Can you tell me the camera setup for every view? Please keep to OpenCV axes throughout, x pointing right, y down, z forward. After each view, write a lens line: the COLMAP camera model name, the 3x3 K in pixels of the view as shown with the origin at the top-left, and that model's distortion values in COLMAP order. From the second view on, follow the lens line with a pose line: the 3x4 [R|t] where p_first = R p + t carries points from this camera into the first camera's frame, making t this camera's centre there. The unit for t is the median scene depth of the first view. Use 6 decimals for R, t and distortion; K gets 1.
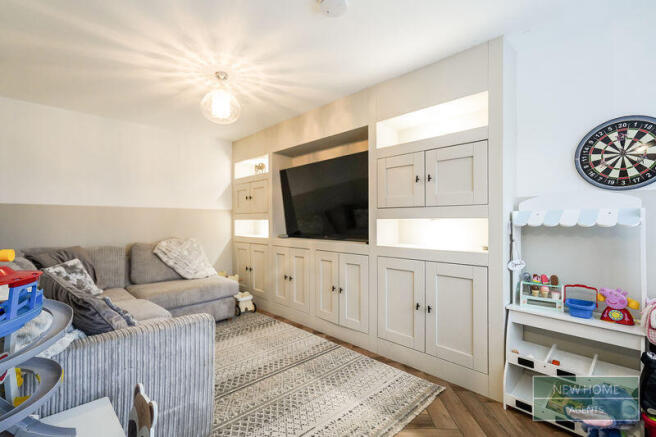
lens RADIAL K [[305.9, 0, 327.4], [0, 305.9, 218.8], [0, 0, 1]] dist [-0.024062, 0.002548]
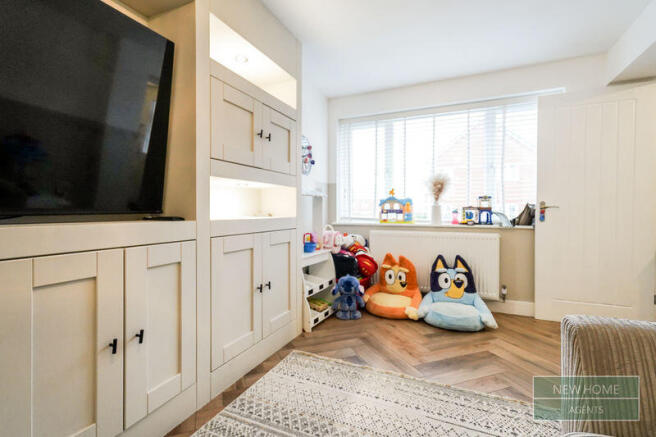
lens RADIAL K [[305.9, 0, 315.5], [0, 305.9, 211.1], [0, 0, 1]] dist [-0.024062, 0.002548]
pose [[-0.357546, -0.006700, 0.933872, -0.537403], [-0.014517, 0.999893, 0.001615, 0.075948], [-0.933783, -0.012979, -0.357605, 1.178326]]
